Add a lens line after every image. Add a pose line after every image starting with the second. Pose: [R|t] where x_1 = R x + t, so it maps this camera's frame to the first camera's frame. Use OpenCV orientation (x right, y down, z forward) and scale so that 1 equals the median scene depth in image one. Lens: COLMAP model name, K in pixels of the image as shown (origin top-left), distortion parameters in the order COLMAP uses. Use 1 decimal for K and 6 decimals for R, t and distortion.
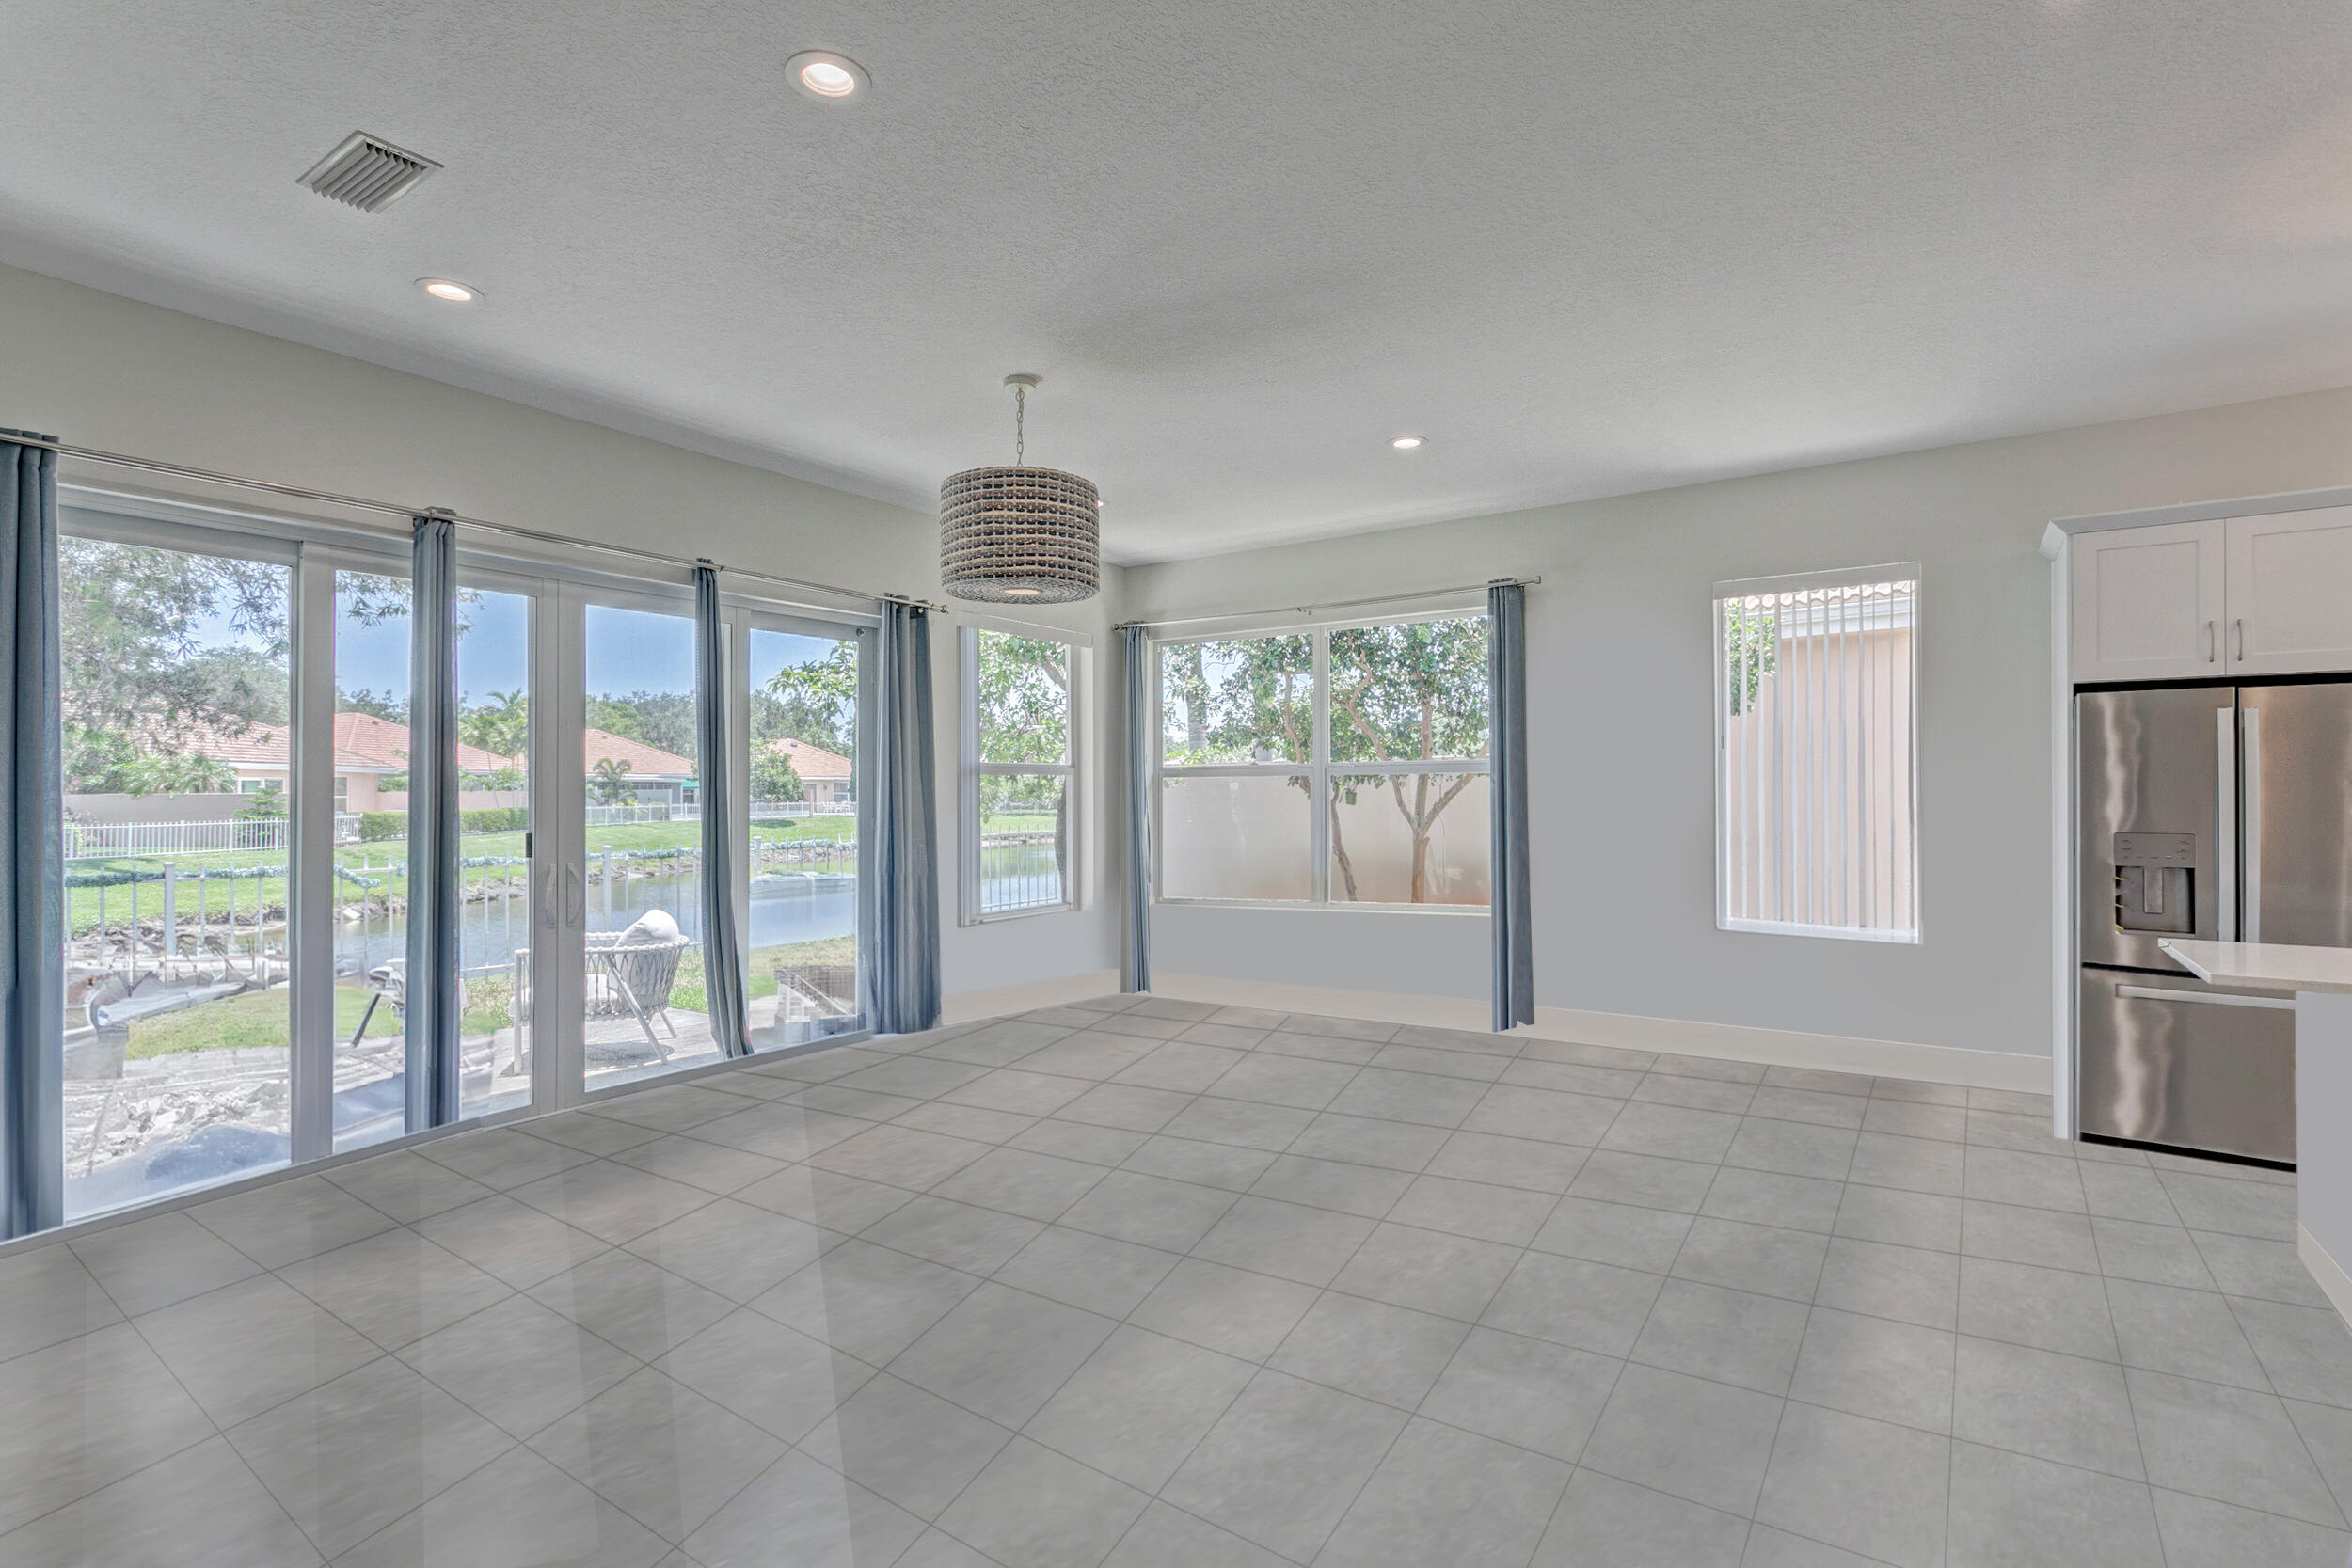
lens RADIAL K [[1134.1, 0, 1176.0], [0, 1134.1, 784.0], [0, 0, 1]] dist [0.004020, 0.000562]
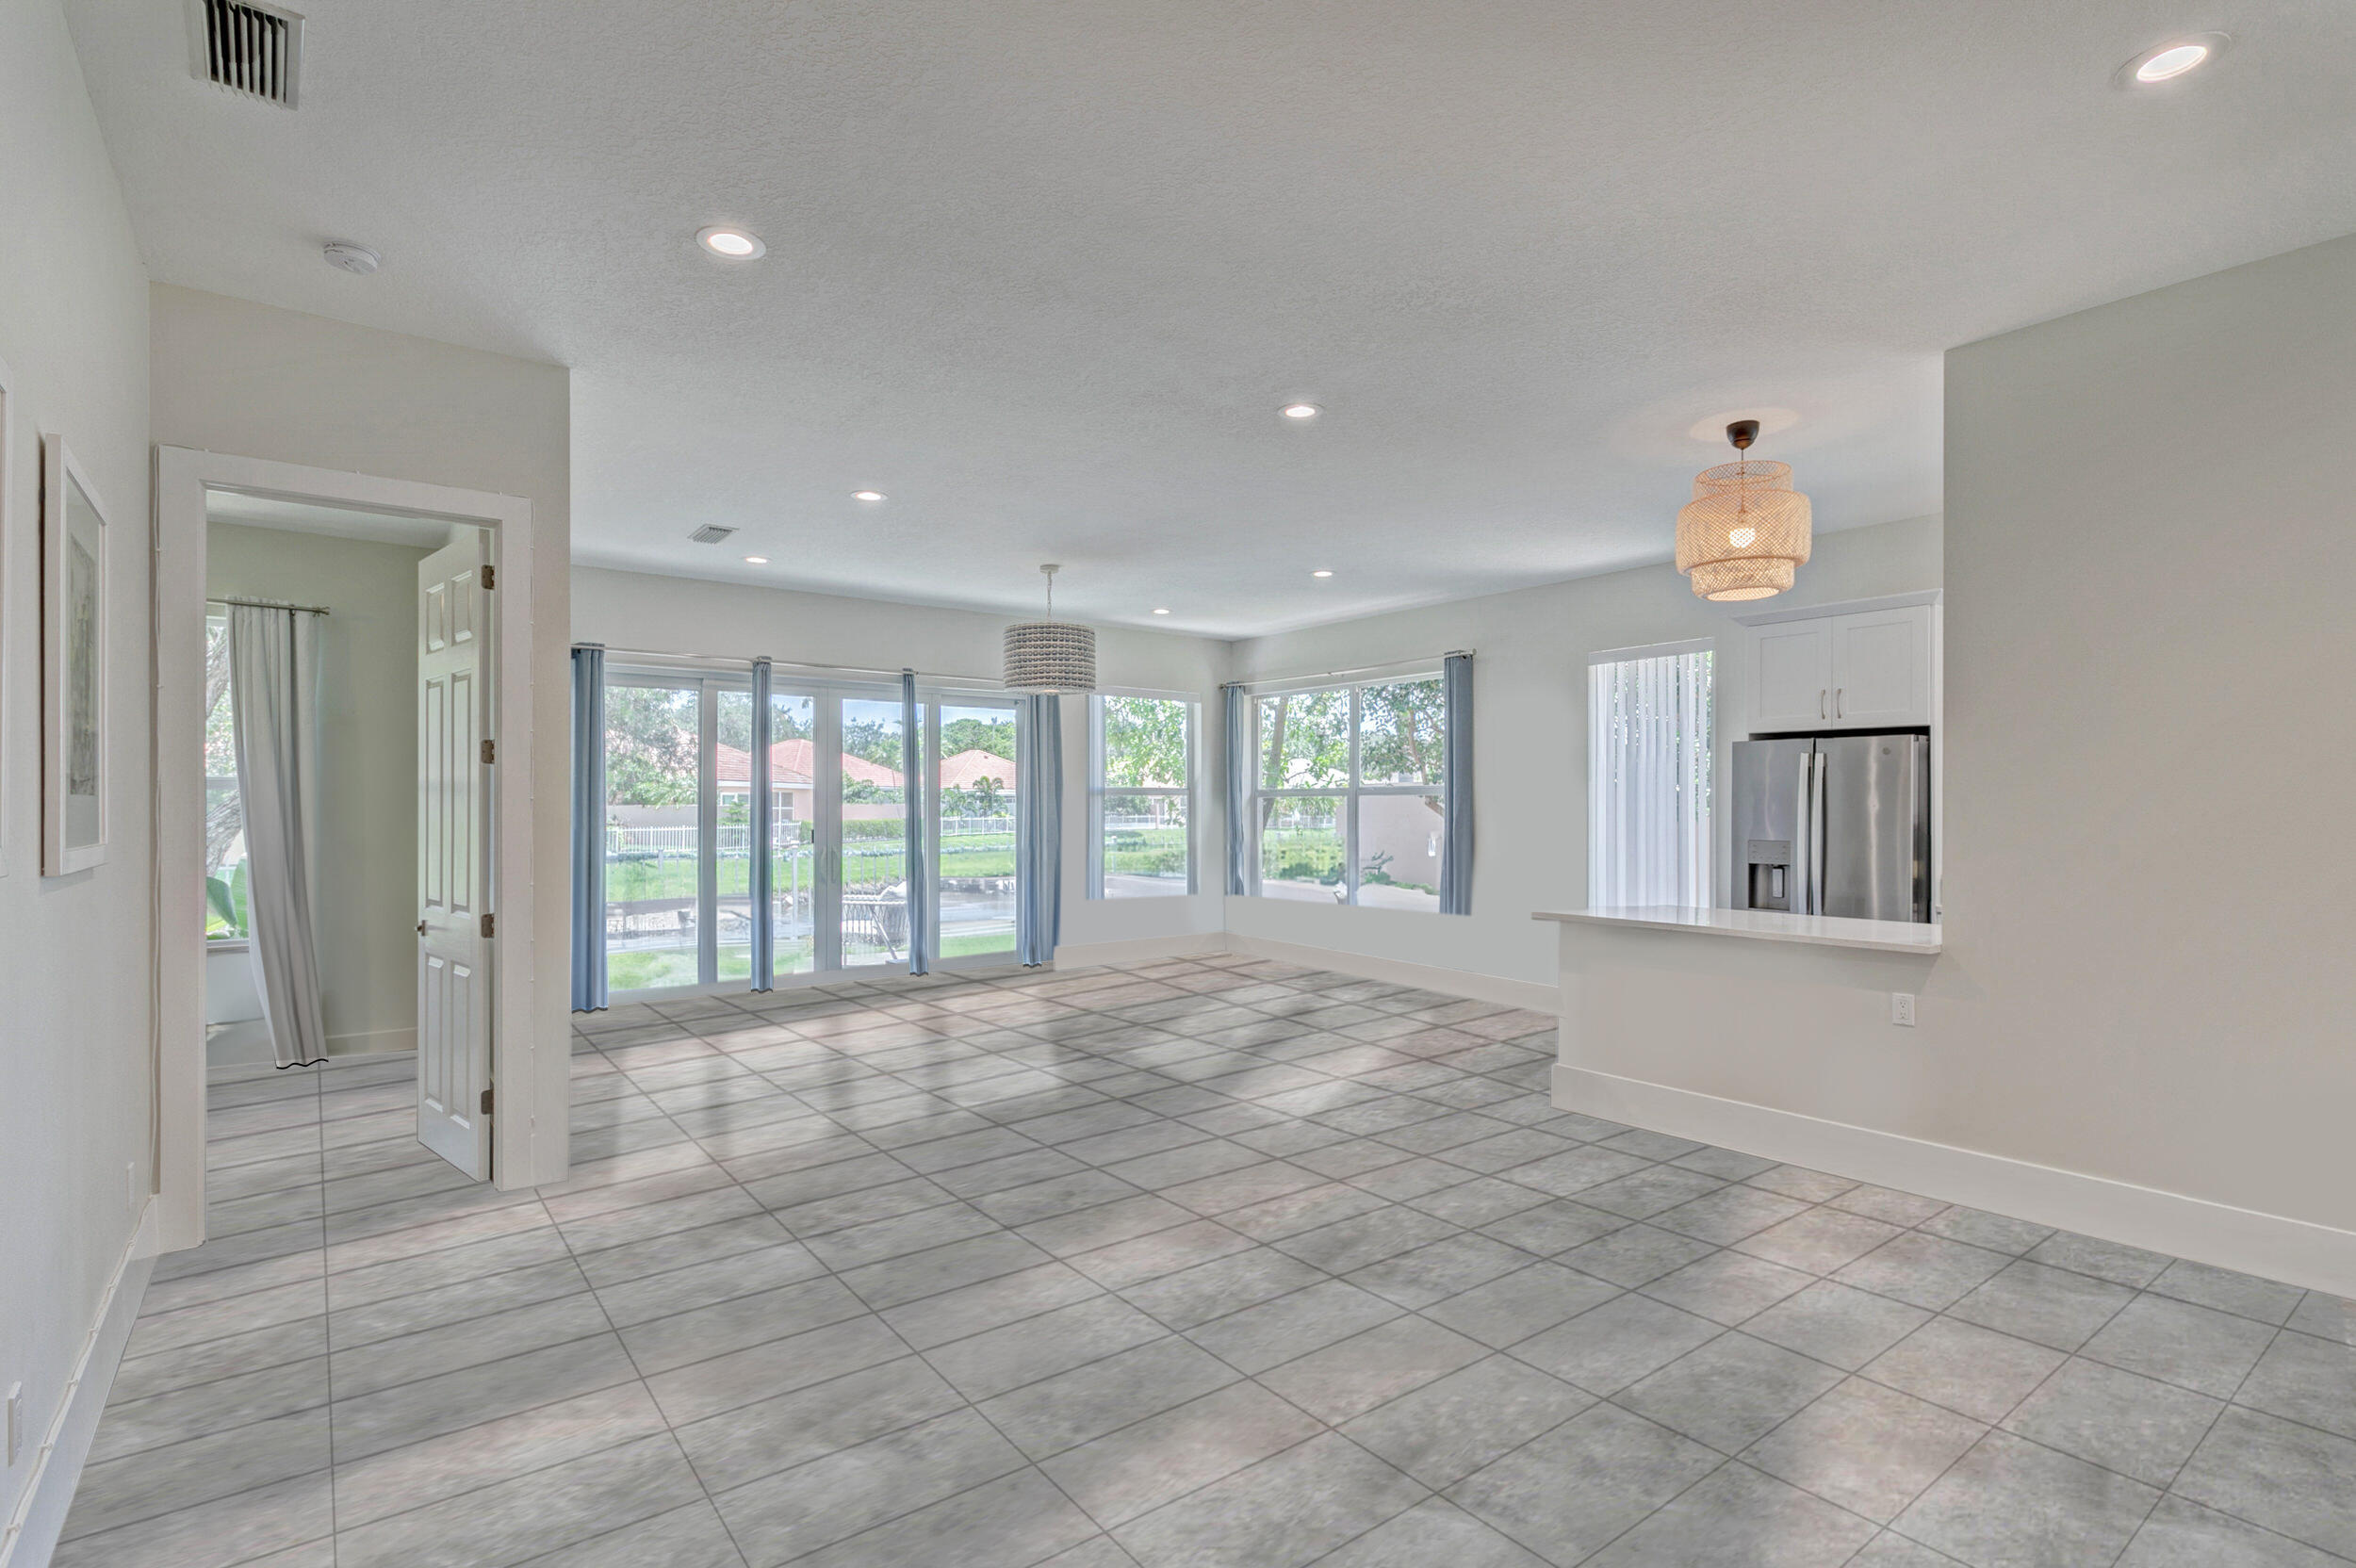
lens RADIAL K [[1147.3, 0, 1171.5], [0, 1147.3, 805.0], [0, 0, 1]] dist [-0.003793, -0.000299]
pose [[0.949731, 0.002845, -0.313054, 0.488717], [-0.000894, 0.999979, 0.006376, -0.007327], [0.313066, -0.005776, 0.949714, -0.493840]]
